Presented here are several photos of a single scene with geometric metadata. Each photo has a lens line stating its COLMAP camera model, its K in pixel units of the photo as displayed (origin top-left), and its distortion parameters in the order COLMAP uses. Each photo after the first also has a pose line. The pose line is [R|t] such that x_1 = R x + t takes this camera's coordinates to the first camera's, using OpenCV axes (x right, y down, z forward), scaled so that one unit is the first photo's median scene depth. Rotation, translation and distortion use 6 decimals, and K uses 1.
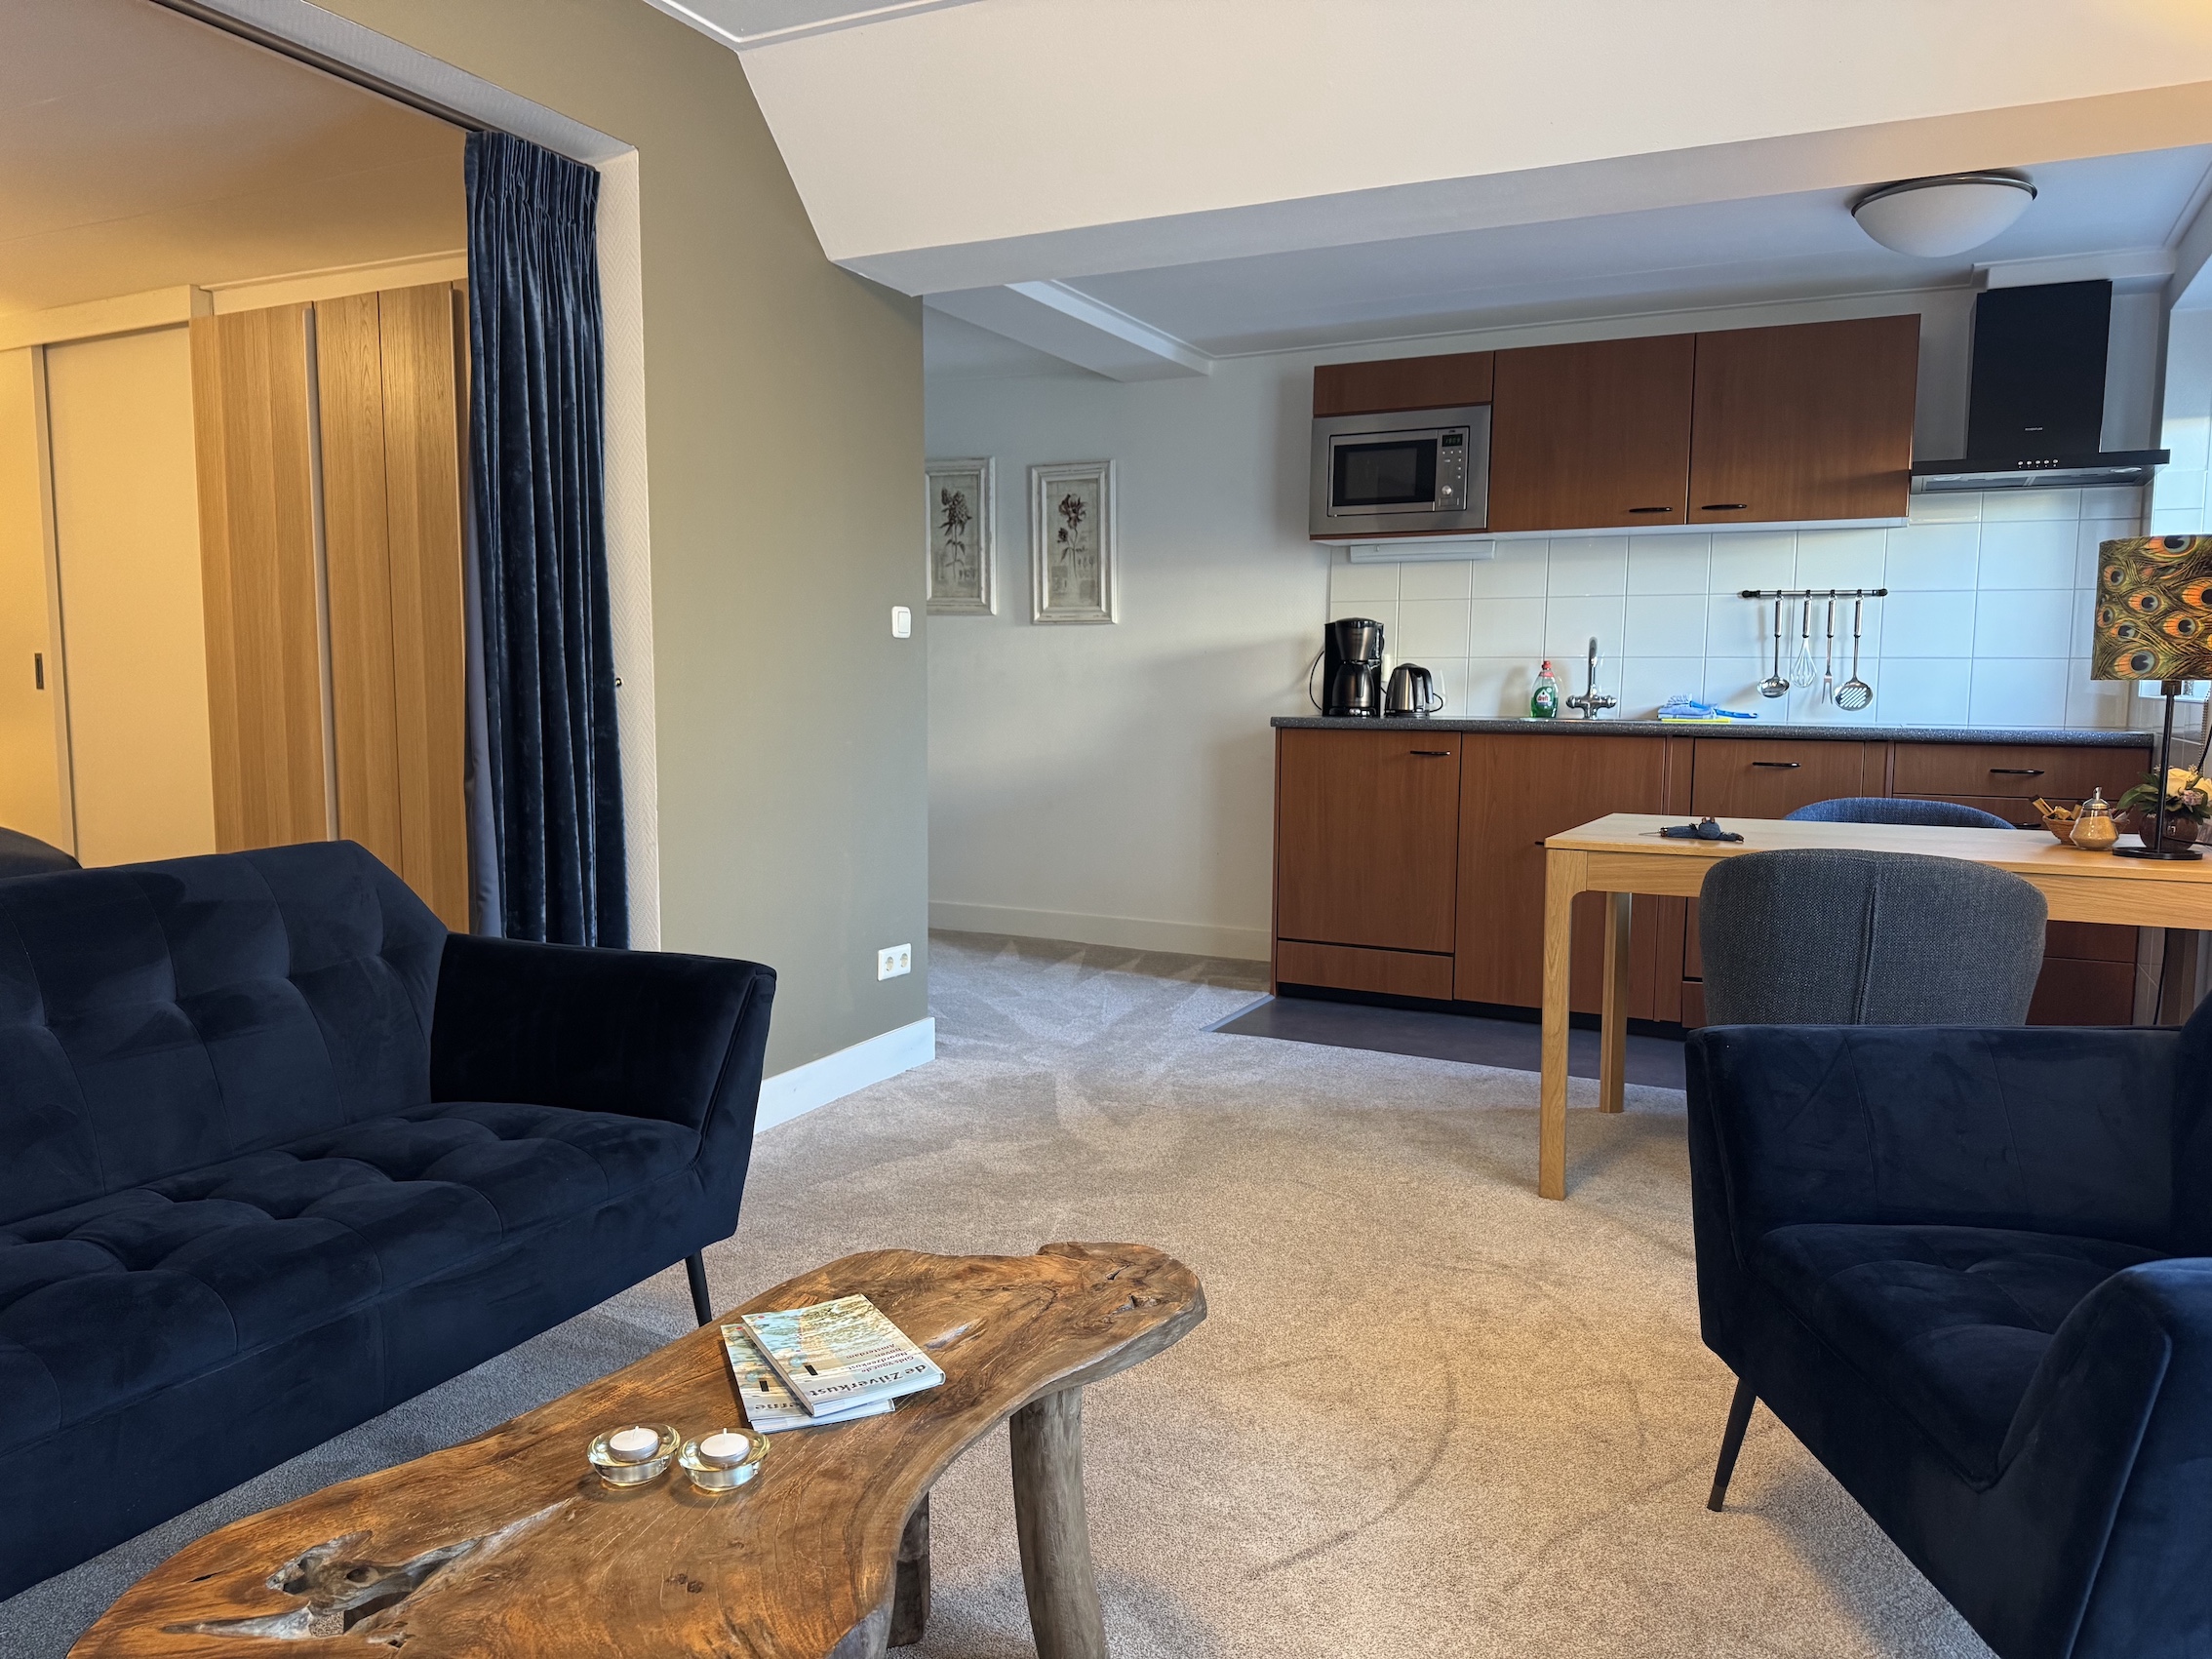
lens RADIAL K [[1561.7, 0, 1072.4], [0, 1561.7, 826.7], [0, 0, 1]] dist [0.180324, -0.293274]
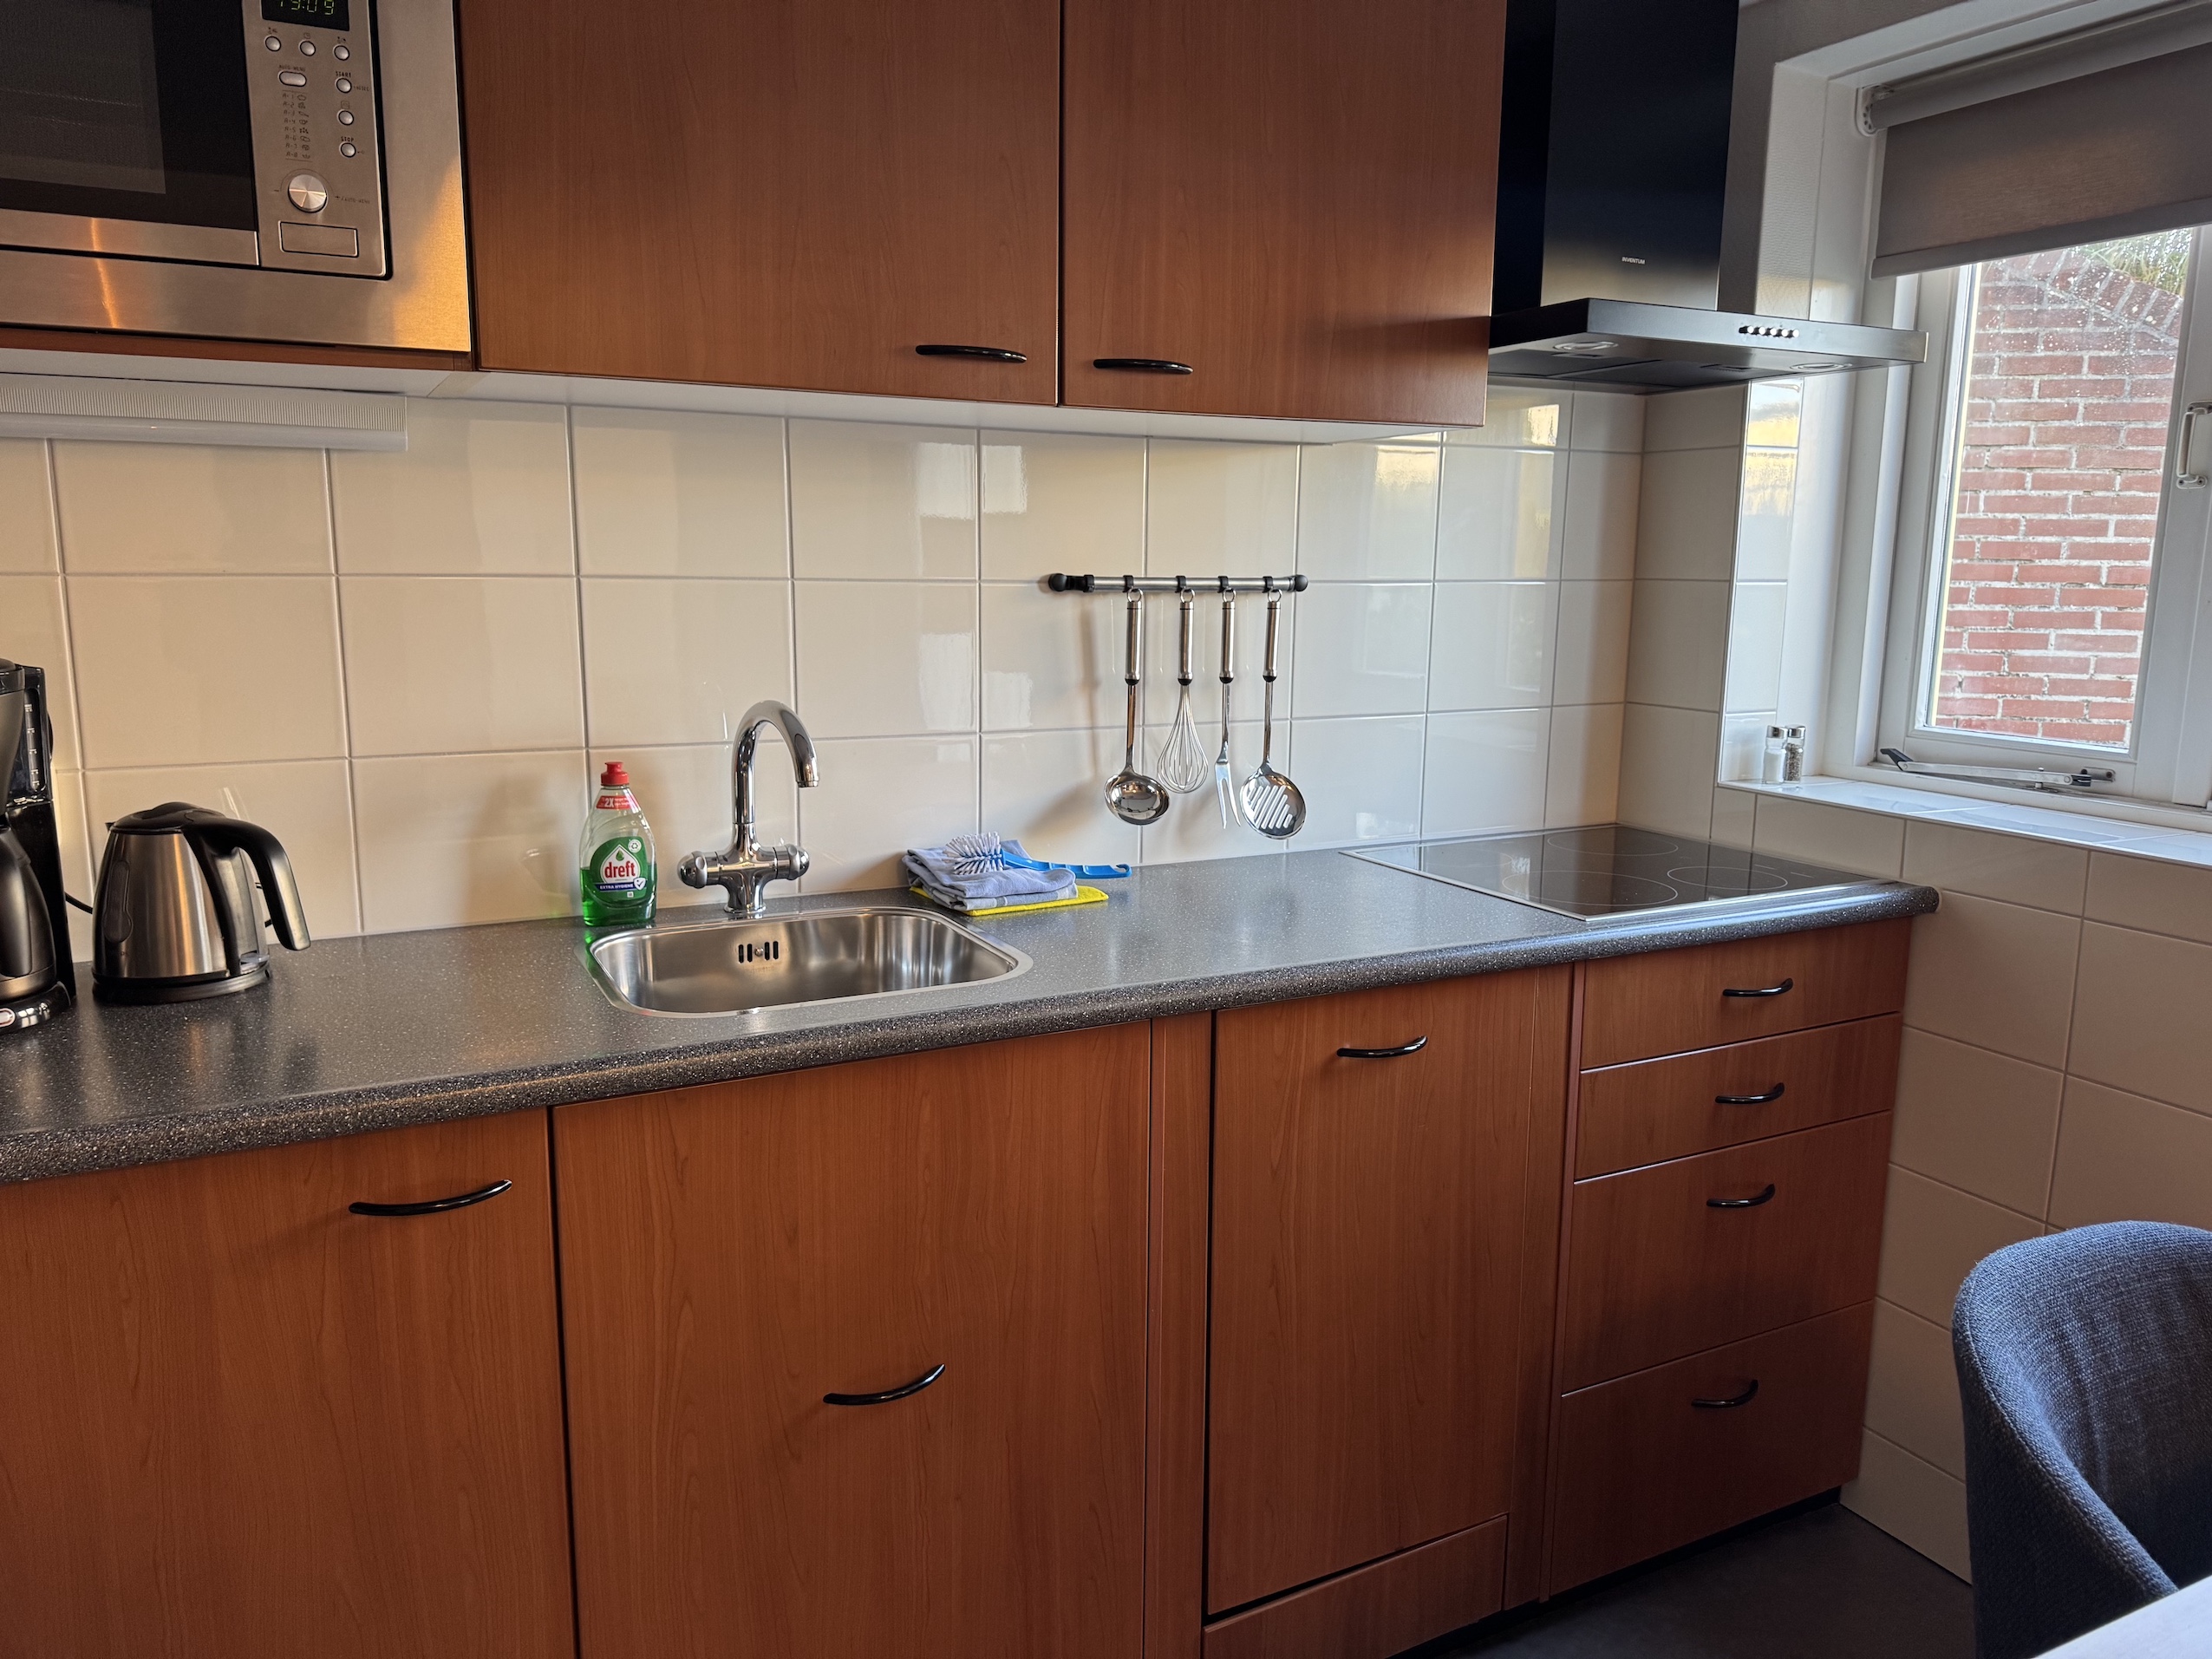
lens RADIAL K [[1561.8, 0, 1072.4], [0, 1561.8, 826.7], [0, 0, 1]] dist [0.180324, -0.293274]
pose [[0.605961, -0.144254, 0.782306, 0.089588], [0.070632, 0.989293, 0.127711, -0.134409], [-0.792353, -0.022132, 0.609662, 0.743959]]
